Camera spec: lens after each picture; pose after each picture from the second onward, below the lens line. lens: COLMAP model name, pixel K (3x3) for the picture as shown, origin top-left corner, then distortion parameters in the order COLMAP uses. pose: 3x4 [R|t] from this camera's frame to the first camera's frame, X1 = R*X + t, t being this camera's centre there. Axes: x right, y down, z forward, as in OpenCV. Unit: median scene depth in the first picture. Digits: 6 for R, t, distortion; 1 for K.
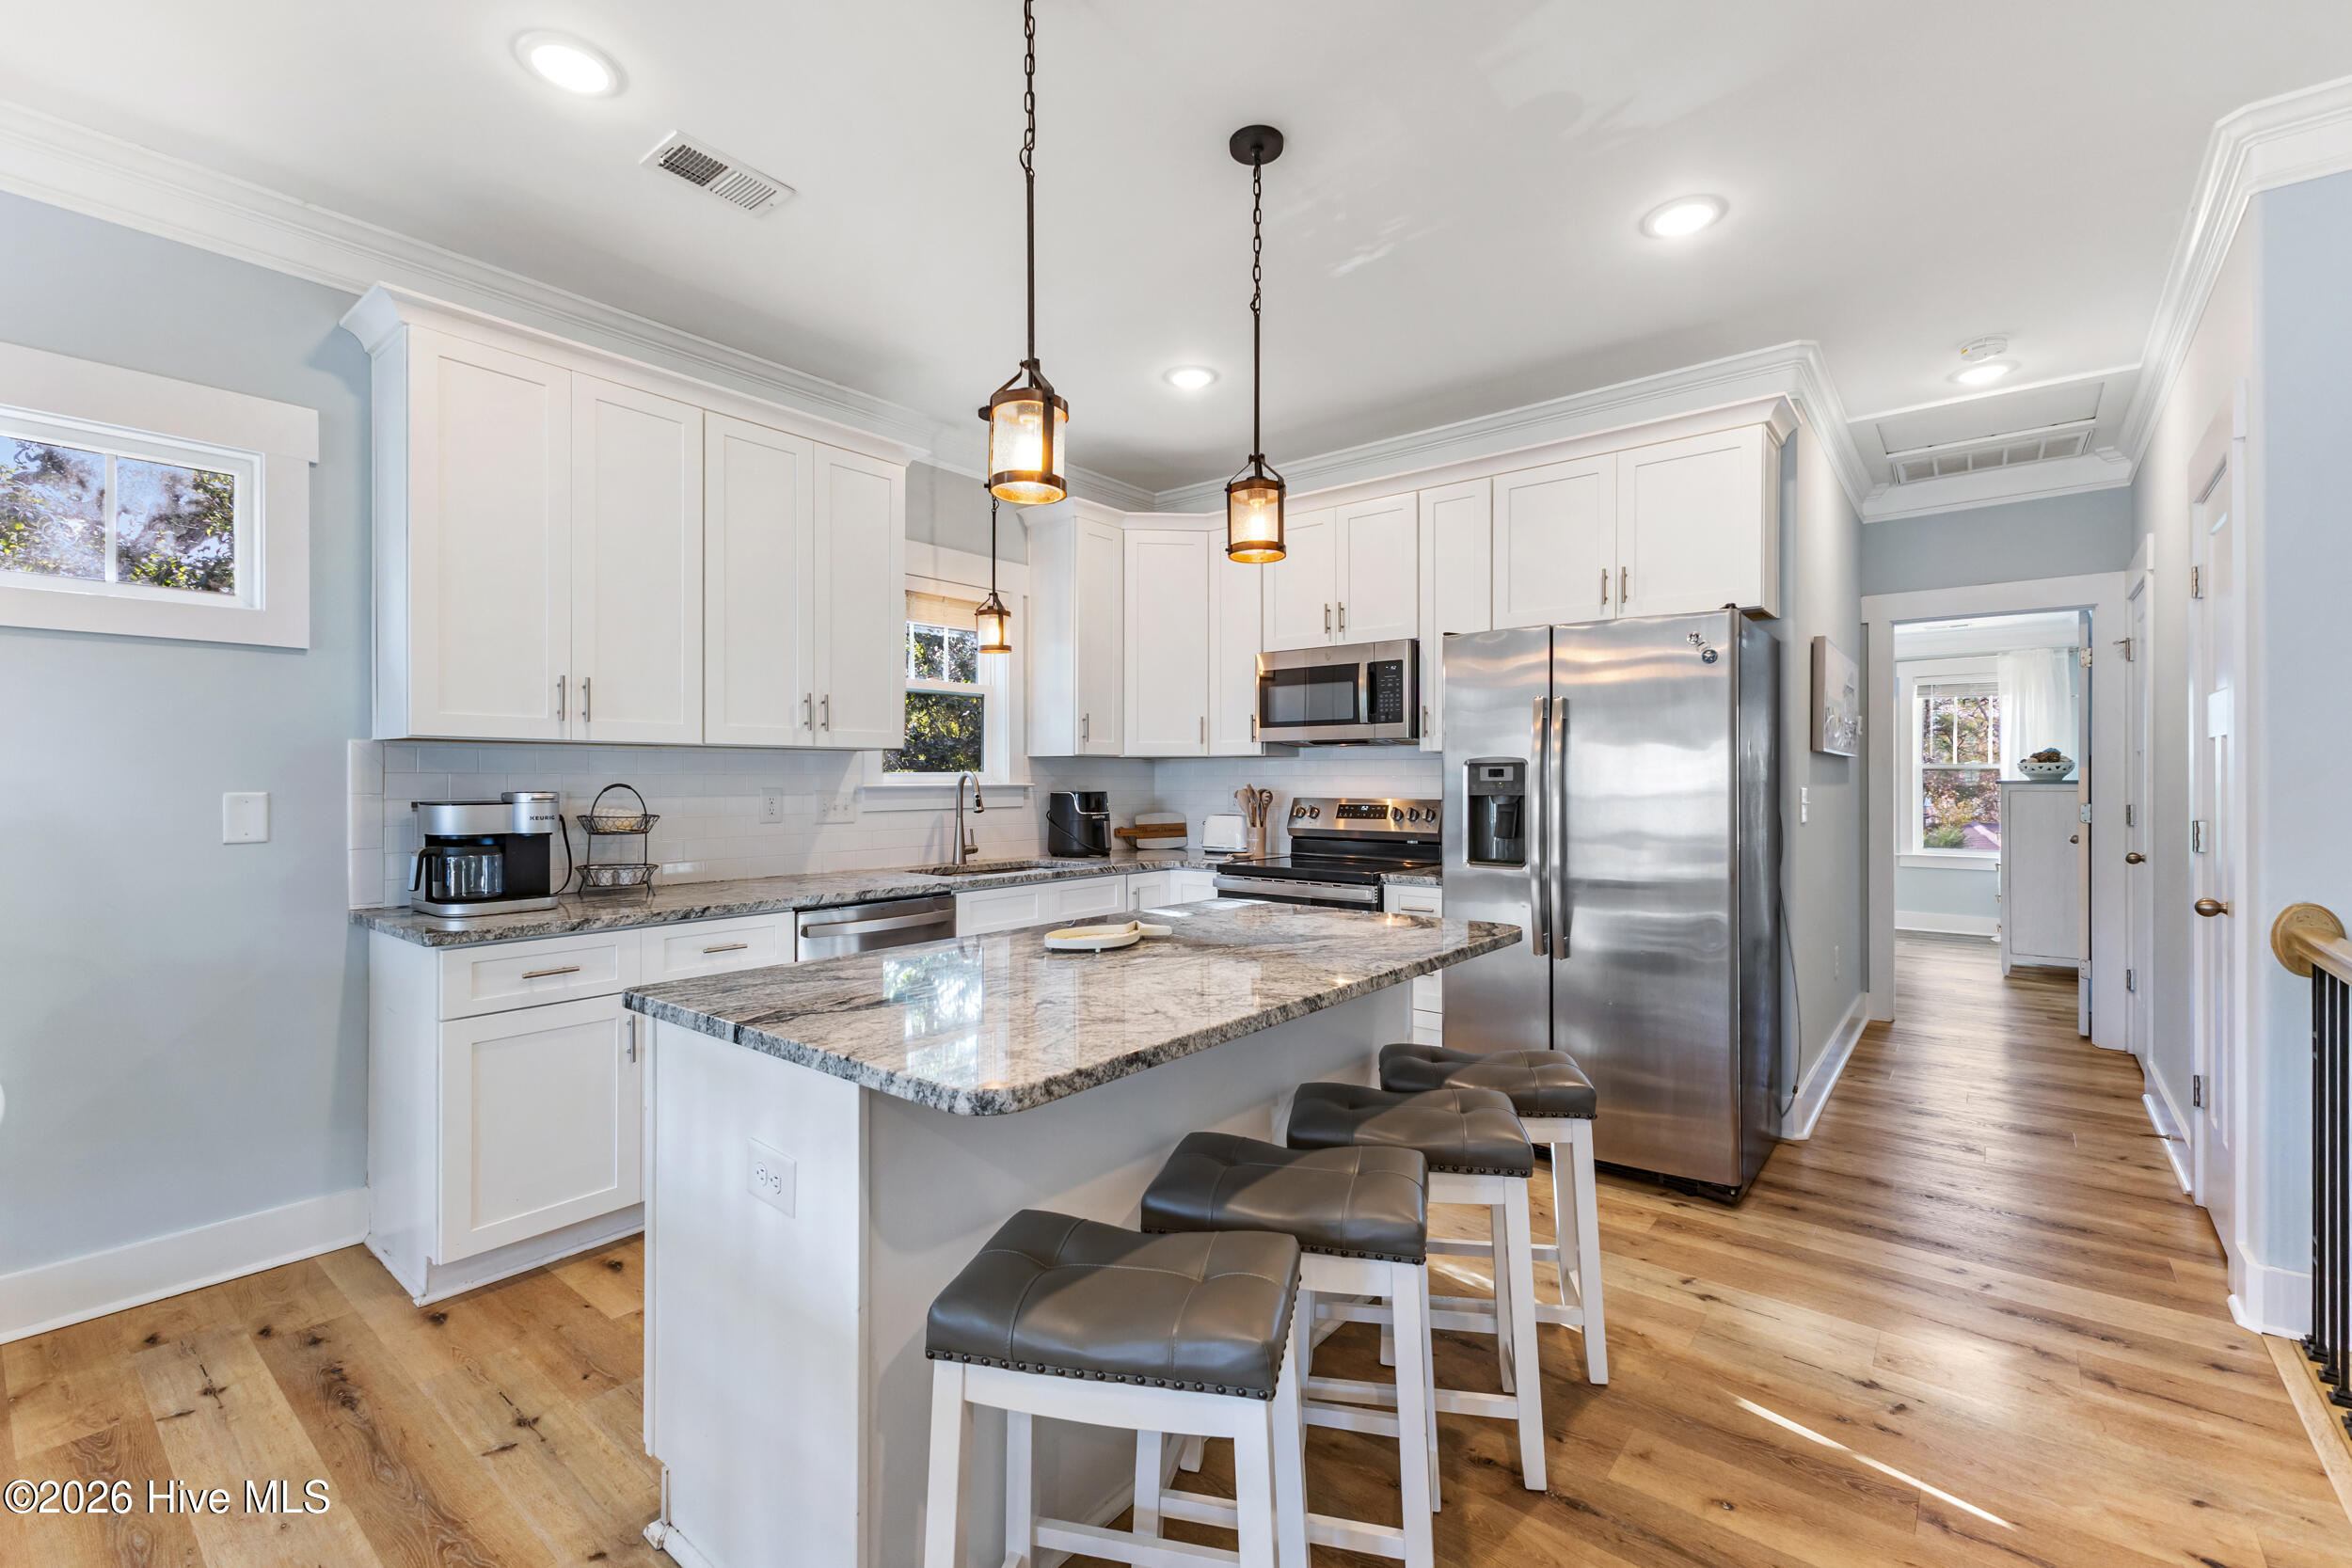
lens RADIAL K [[1009.2, 0, 1175.1], [0, 1009.2, 778.1], [0, 0, 1]] dist [0.009207, -0.000493]
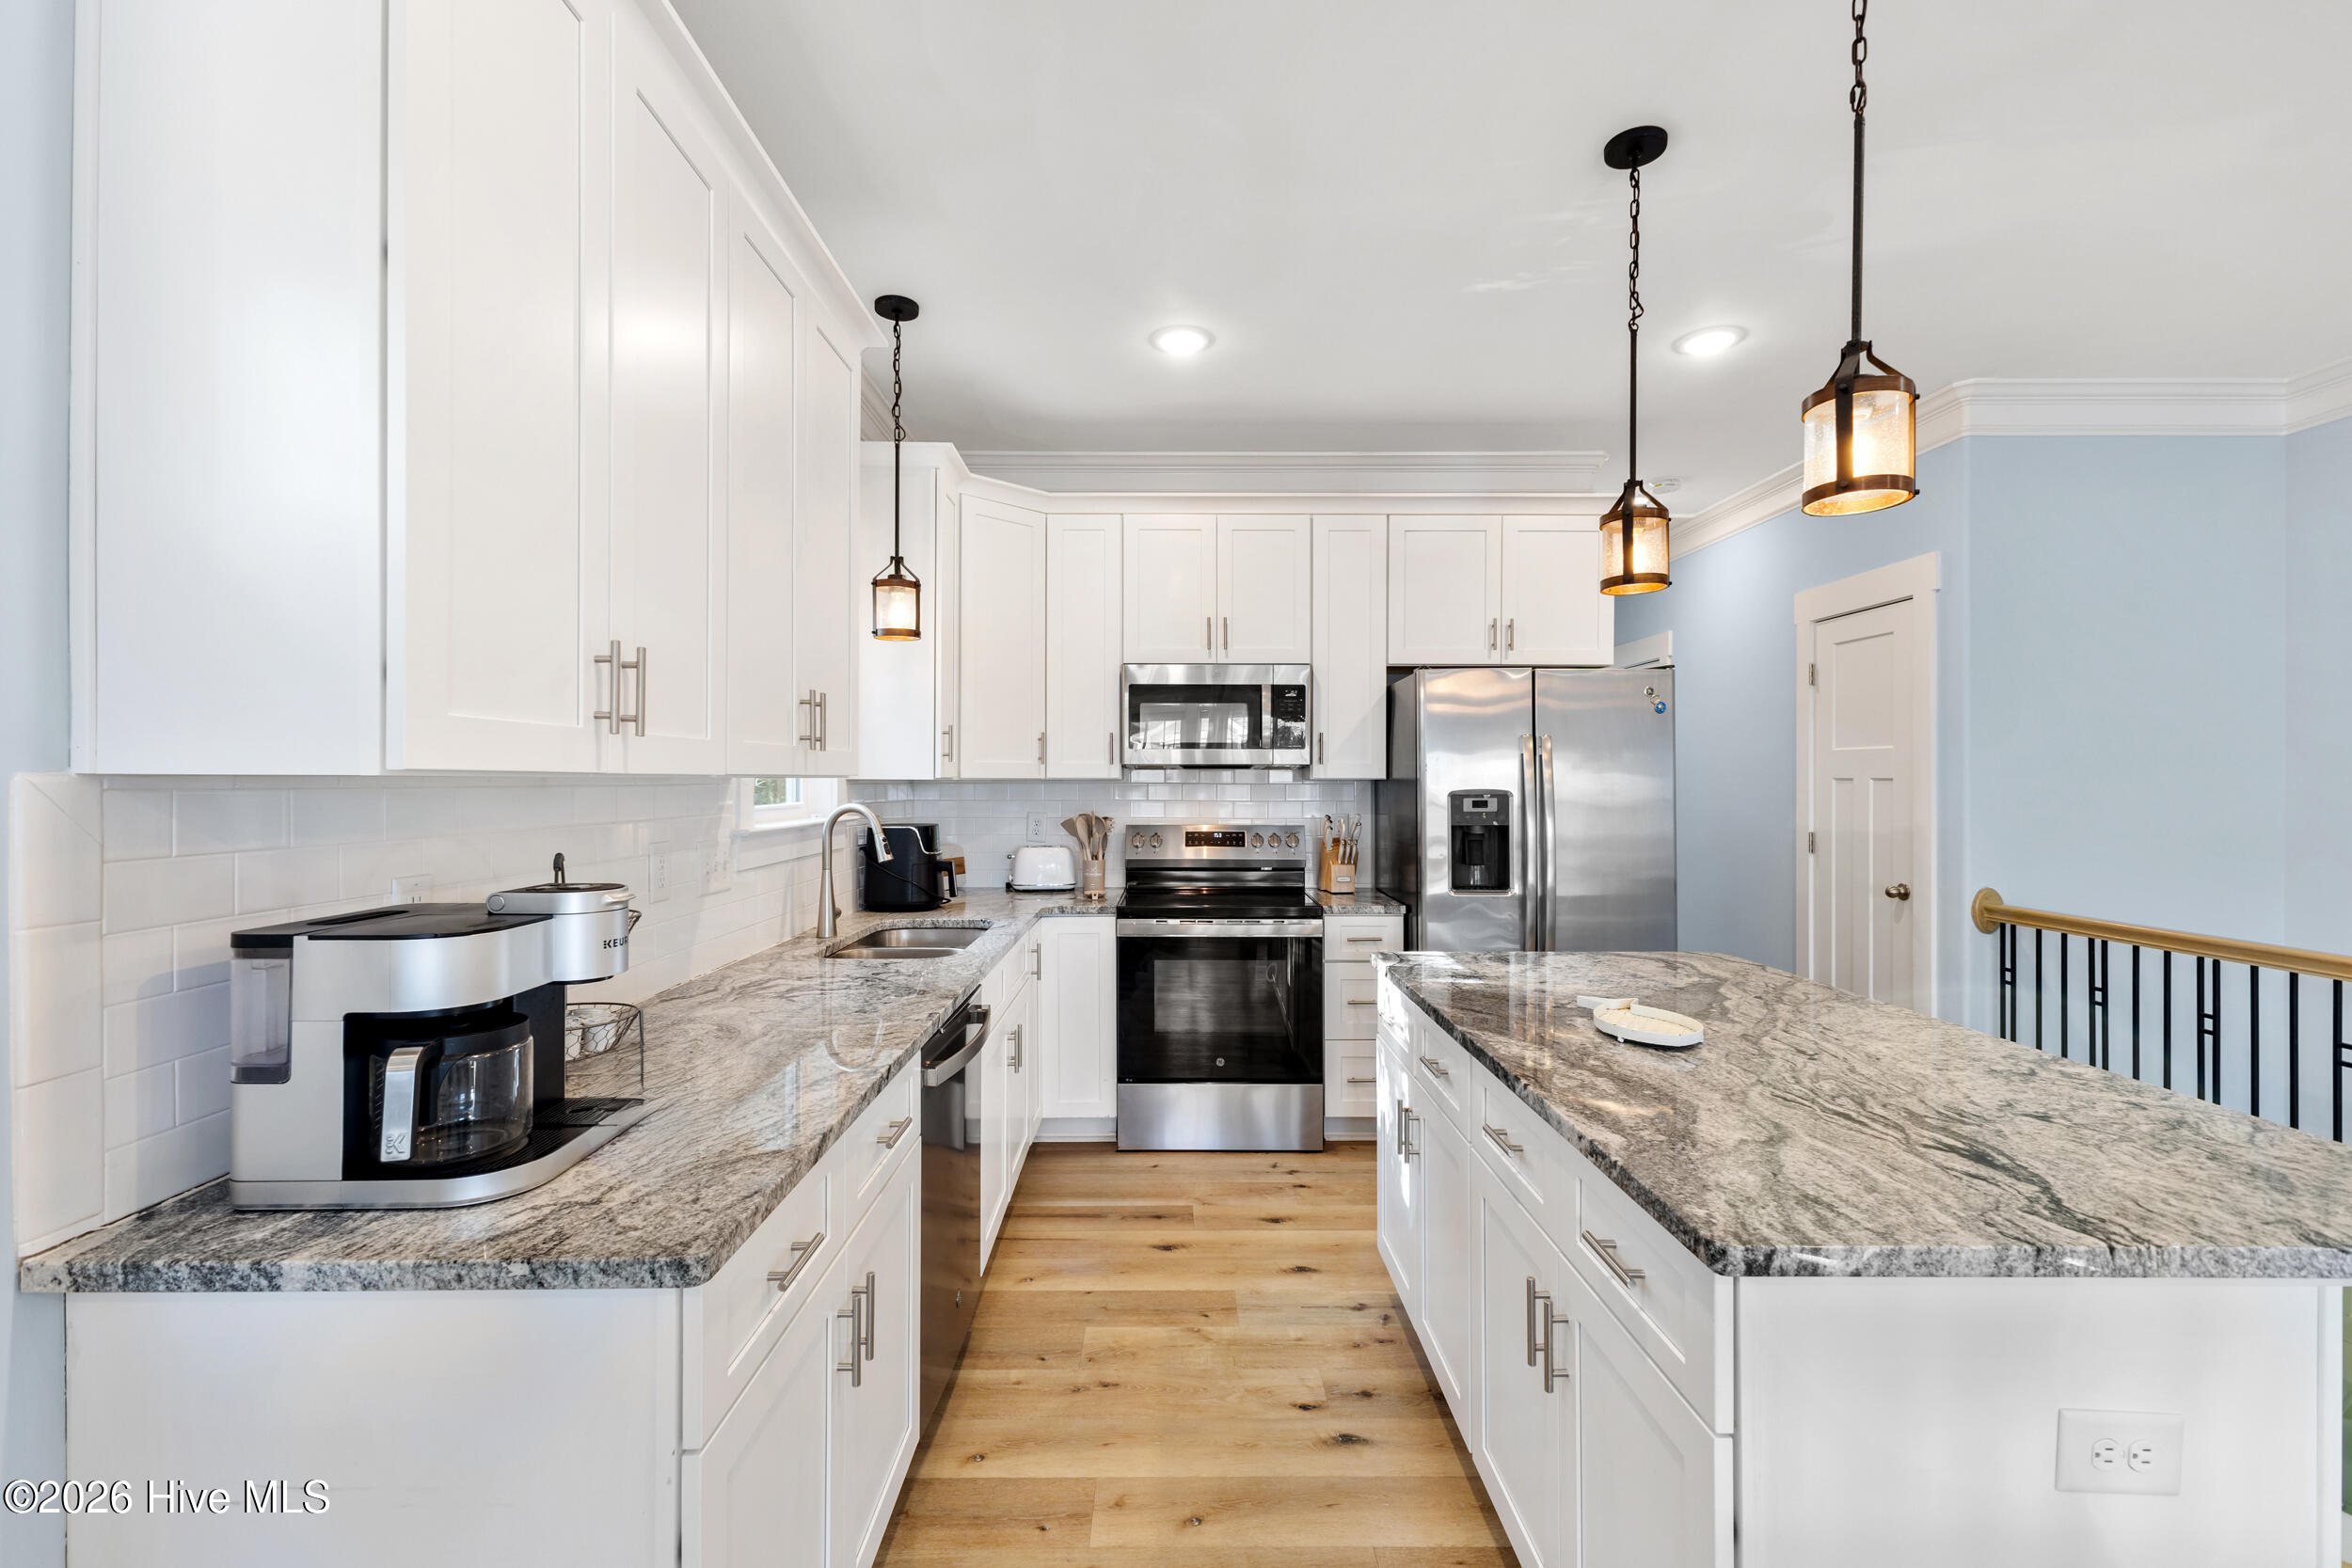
lens RADIAL K [[1008.9, 0, 1173.2], [0, 1008.9, 783.8], [0, 0, 1]] dist [0.006591, -0.001061]
pose [[0.770814, -0.001509, 0.637059, -0.548282], [-0.001795, 0.999988, 0.004541, -0.027580], [-0.637058, -0.004644, 0.770802, 0.358085]]
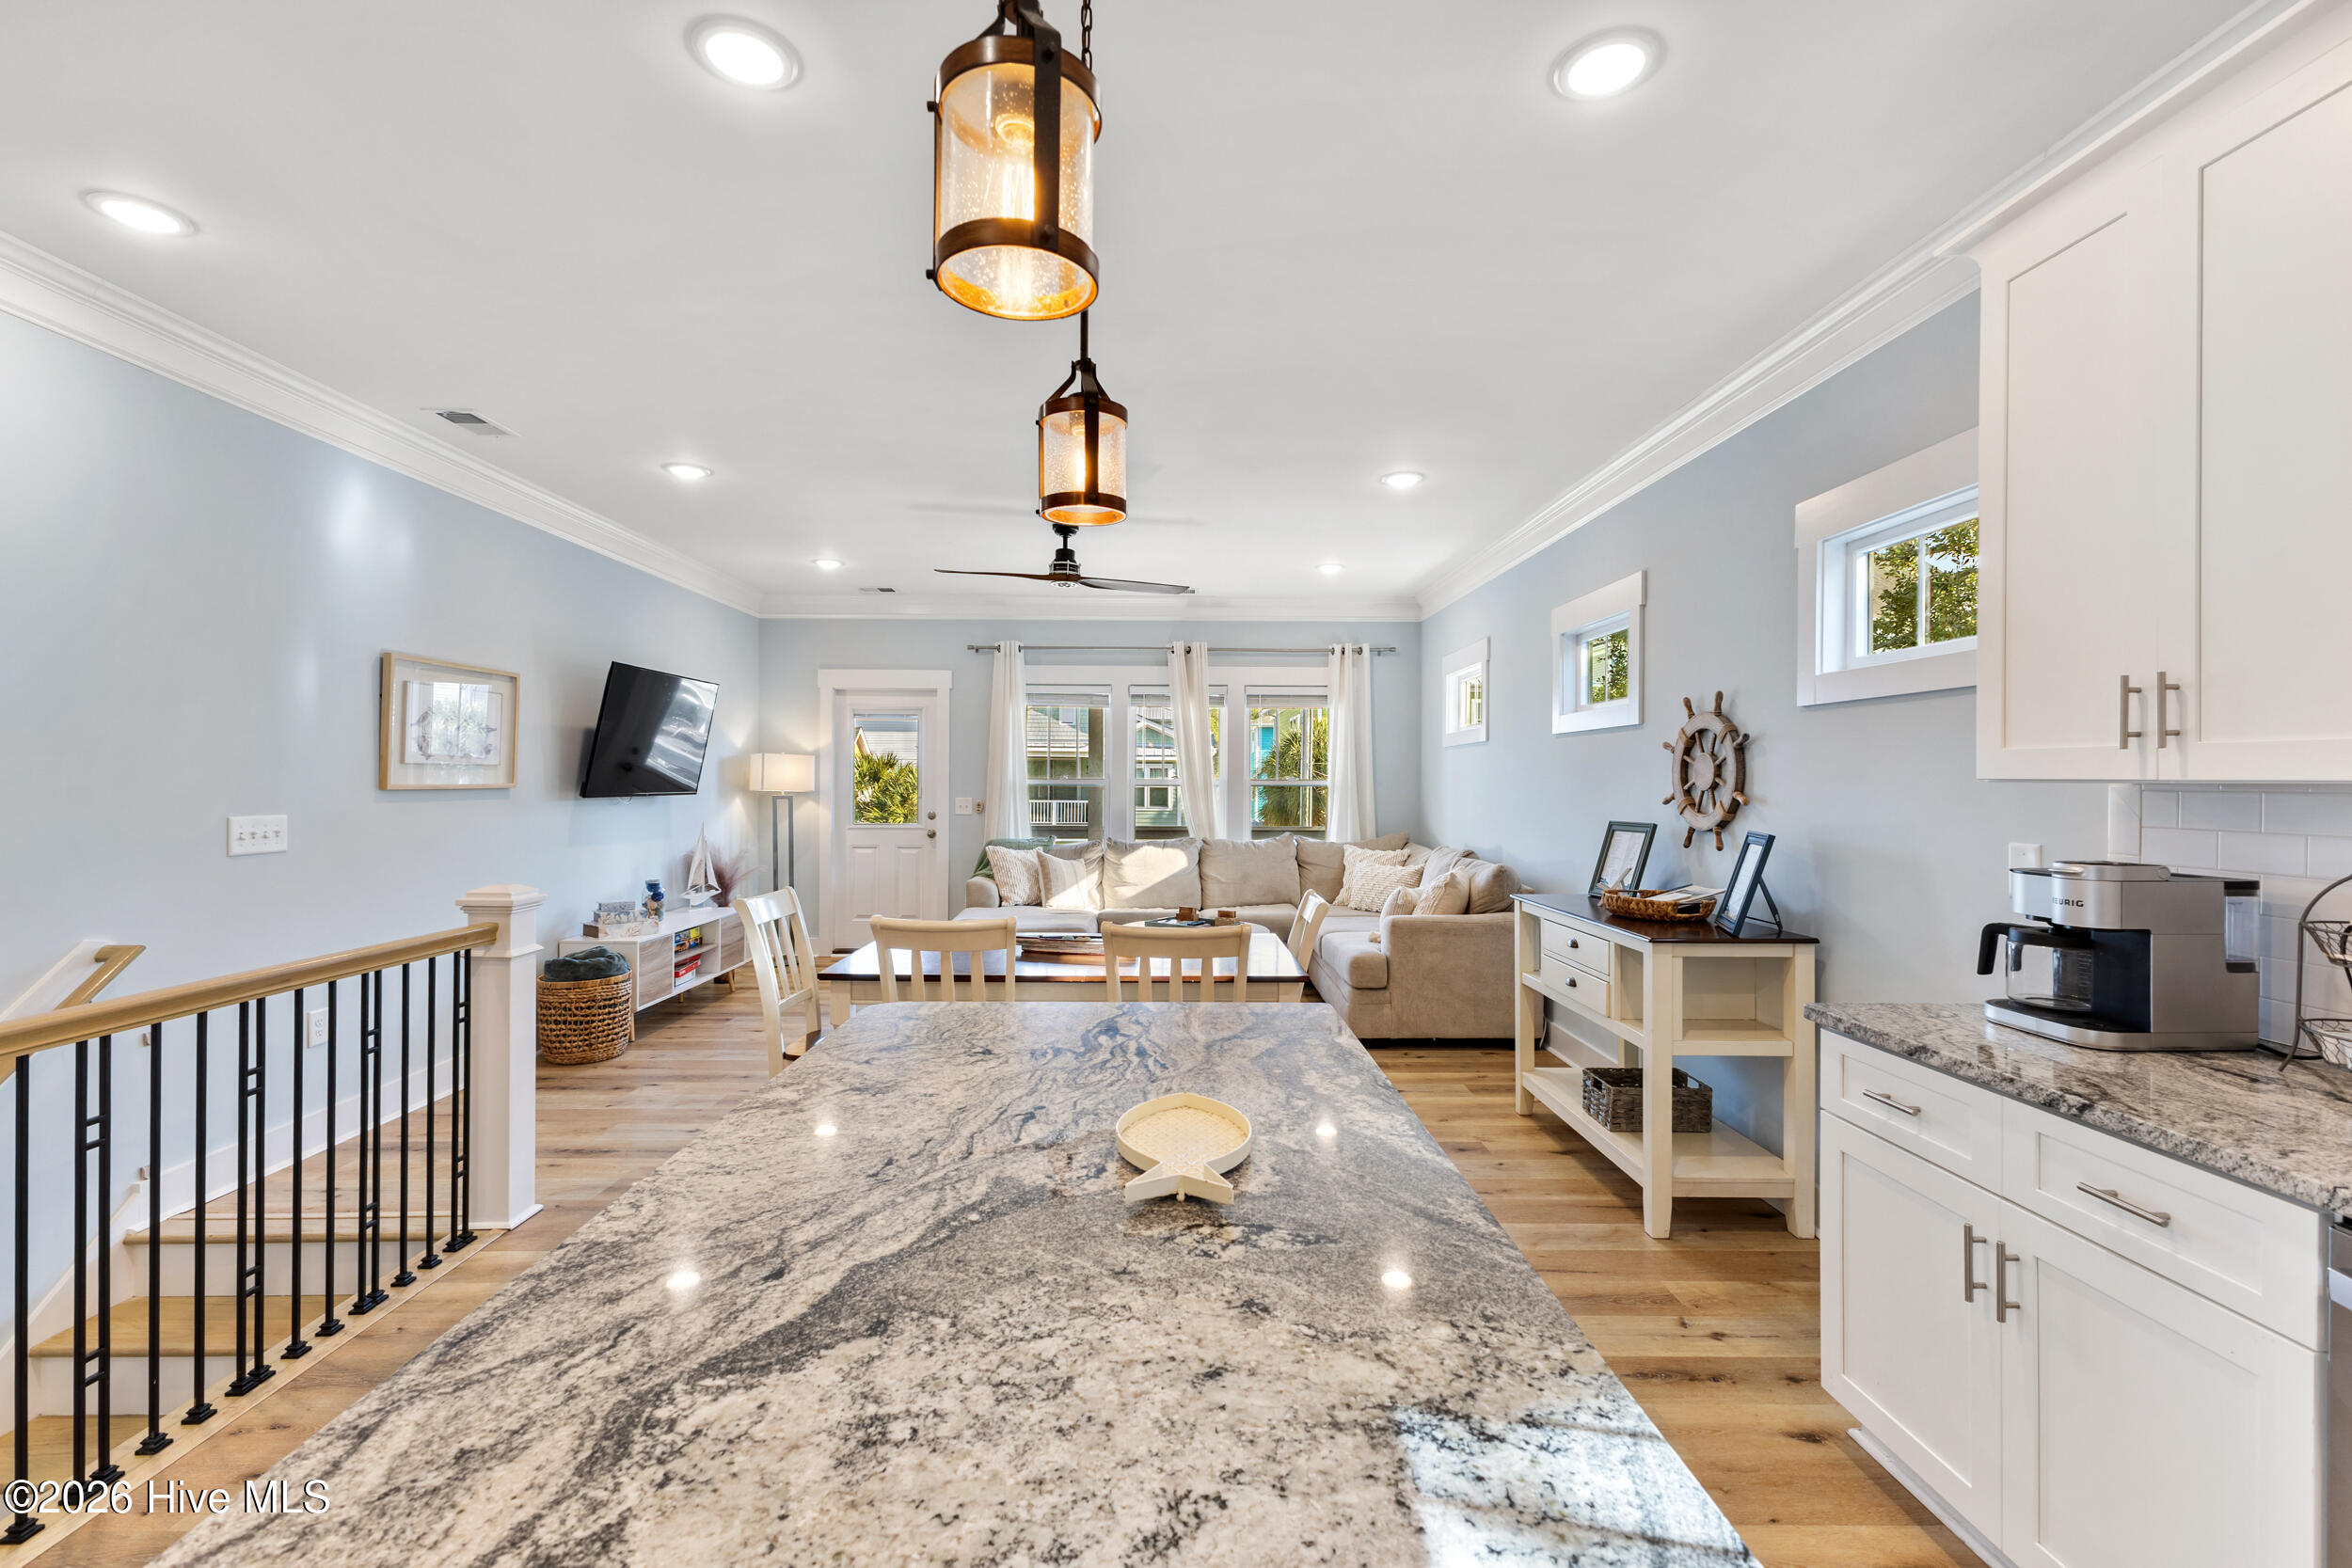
lens RADIAL K [[1008.9, 0, 1173.2], [0, 1008.9, 783.8], [0, 0, 1]] dist [0.006591, -0.001061]
pose [[-0.765633, -0.001050, -0.643276, 0.177985], [-0.004573, 0.999982, 0.003811, -0.027582], [0.643261, 0.005860, -0.765625, 0.856100]]
